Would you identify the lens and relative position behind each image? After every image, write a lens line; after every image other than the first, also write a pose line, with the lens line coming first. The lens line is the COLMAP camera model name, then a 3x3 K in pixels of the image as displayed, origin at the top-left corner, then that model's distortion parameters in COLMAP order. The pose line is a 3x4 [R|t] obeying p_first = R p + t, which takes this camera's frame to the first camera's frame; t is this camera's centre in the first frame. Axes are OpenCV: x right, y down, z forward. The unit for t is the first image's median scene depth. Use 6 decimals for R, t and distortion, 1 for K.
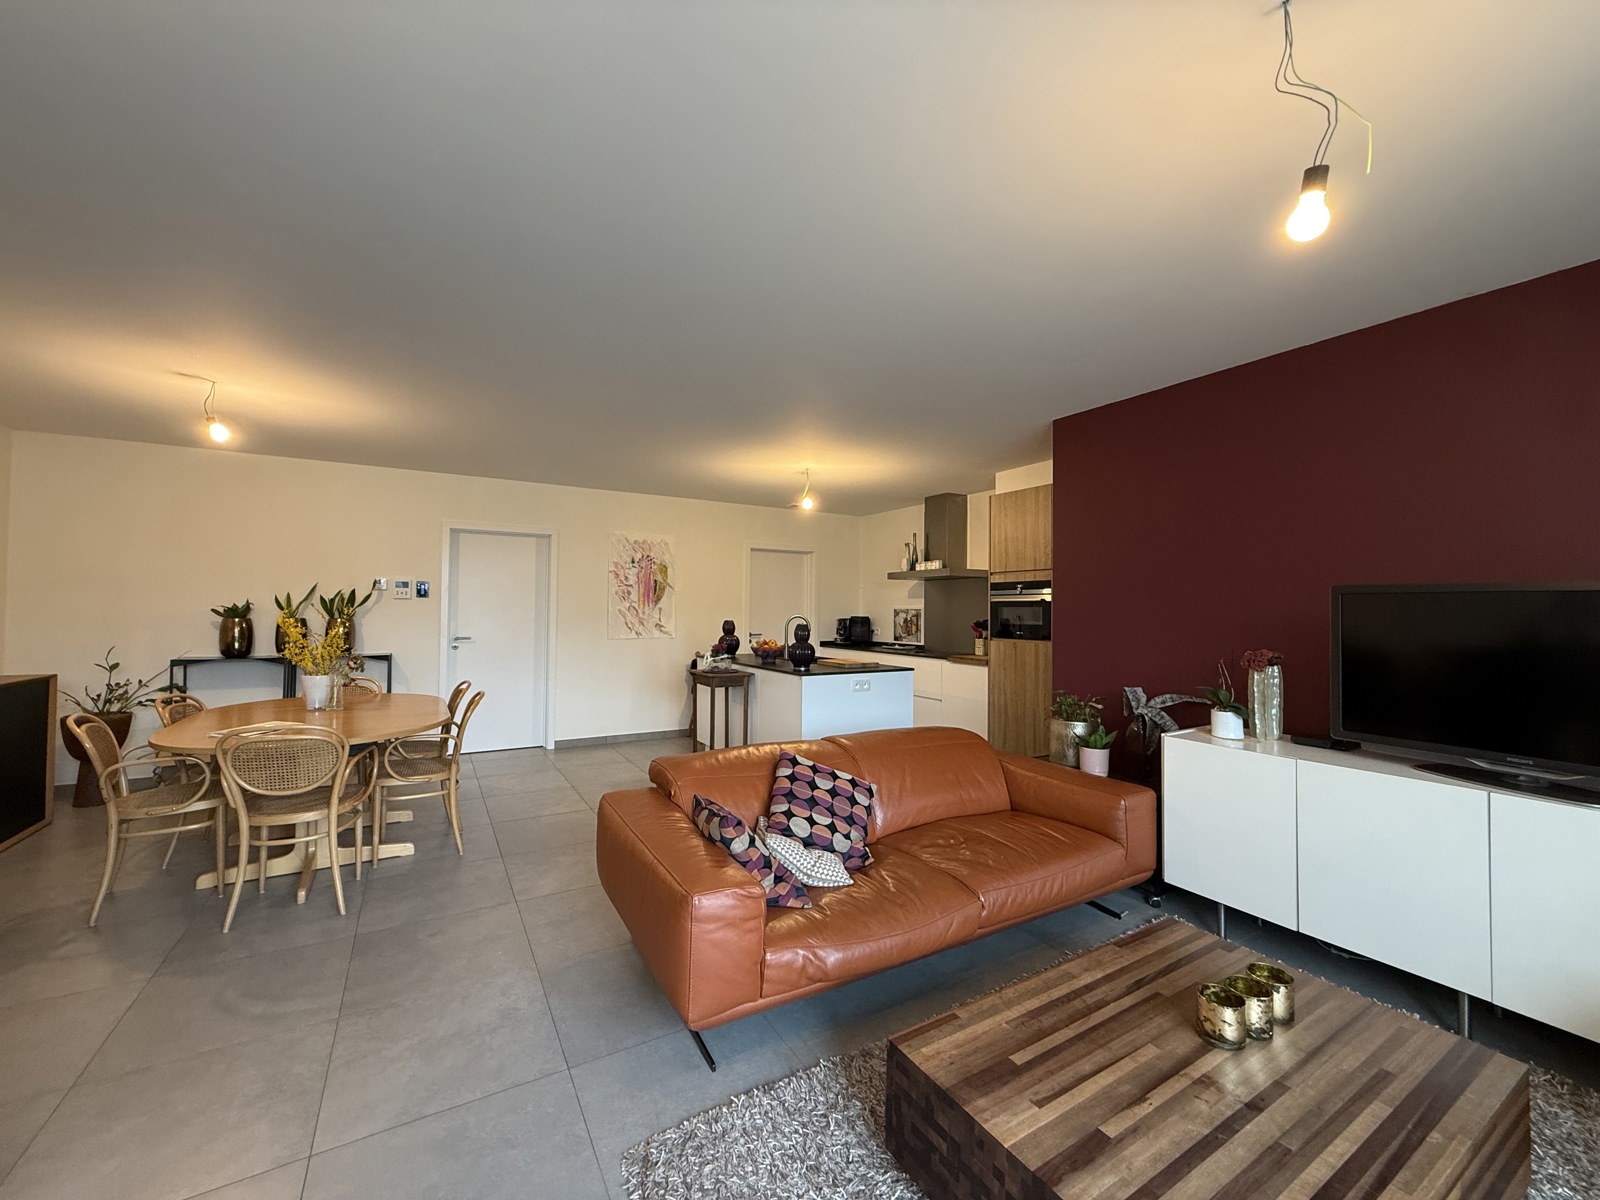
lens RADIAL K [[636.8, 0, 801.9], [0, 636.8, 601.3], [0, 0, 1]] dist [0.000304, 0.000047]
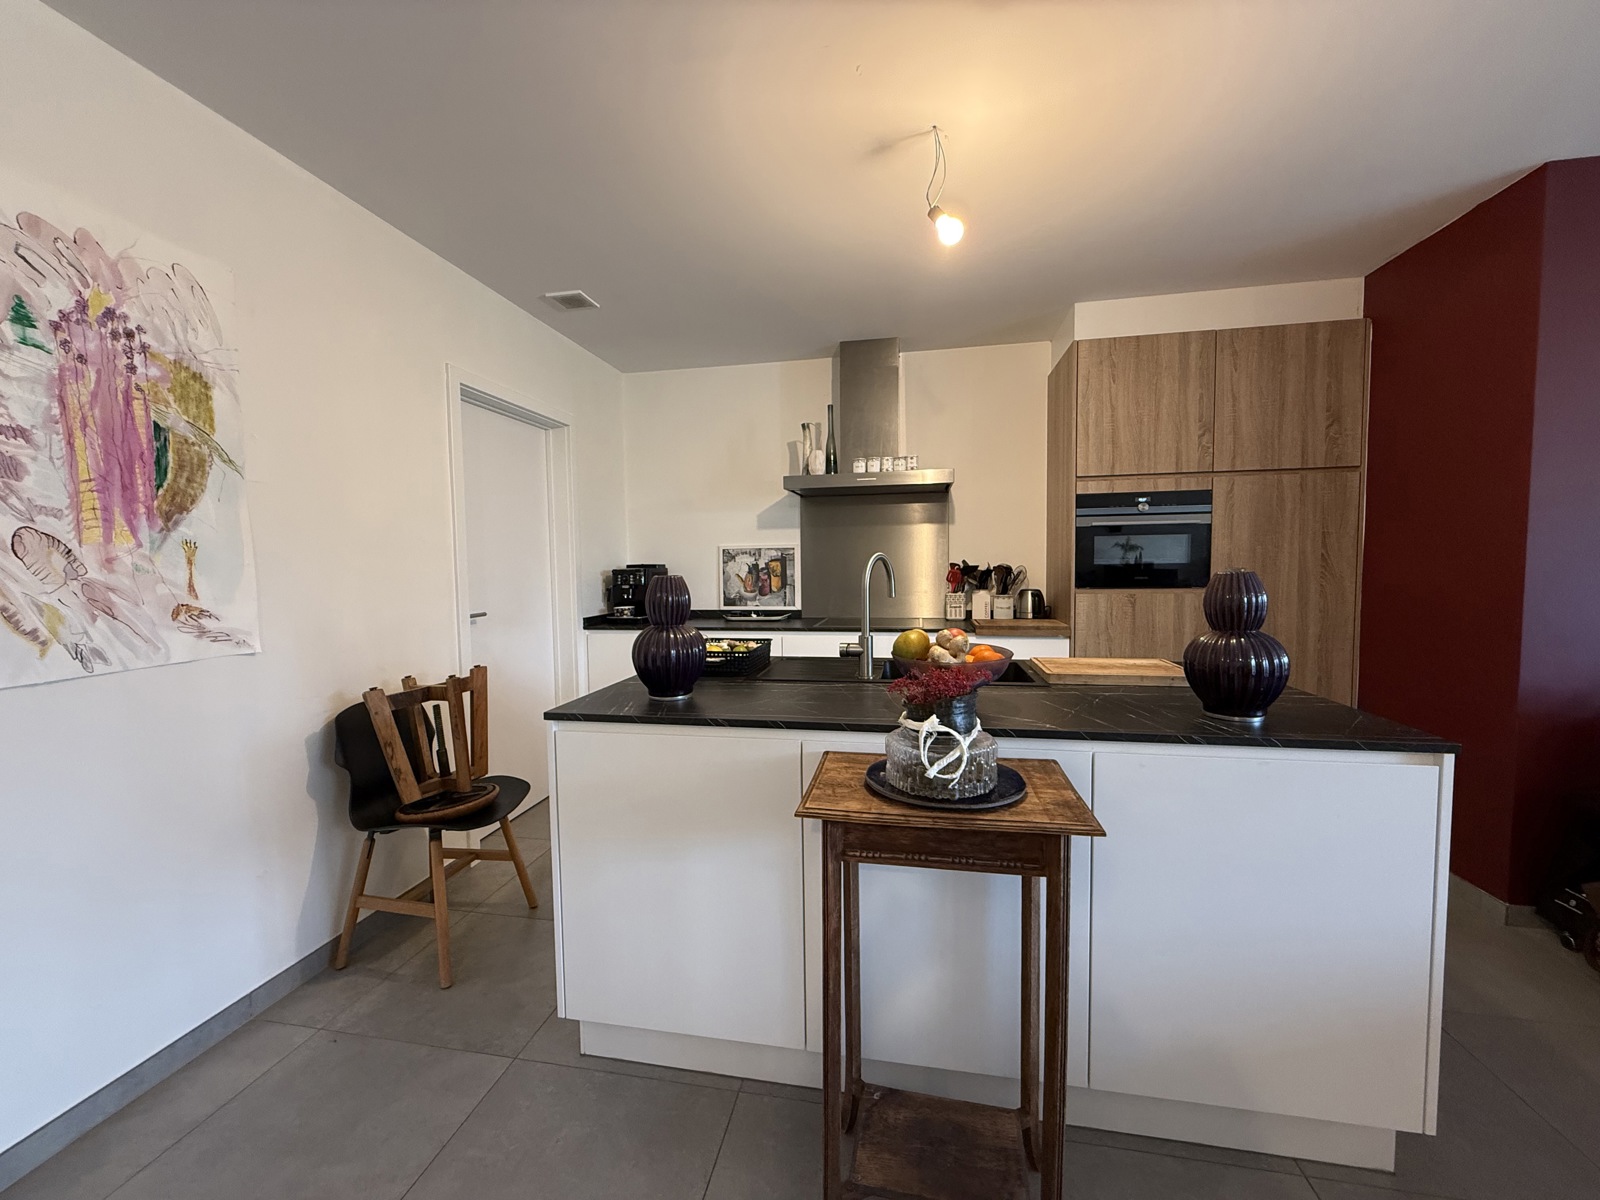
lens RADIAL K [[636.8, 0, 799.1], [0, 636.8, 596.9], [0, 0, 1]] dist [0.000304, 0.000047]
pose [[0.660158, -0.059994, 0.748727, -0.245218], [0.009693, 0.997403, 0.071374, 0.016018], [-0.751064, -0.039861, 0.659025, 0.632788]]
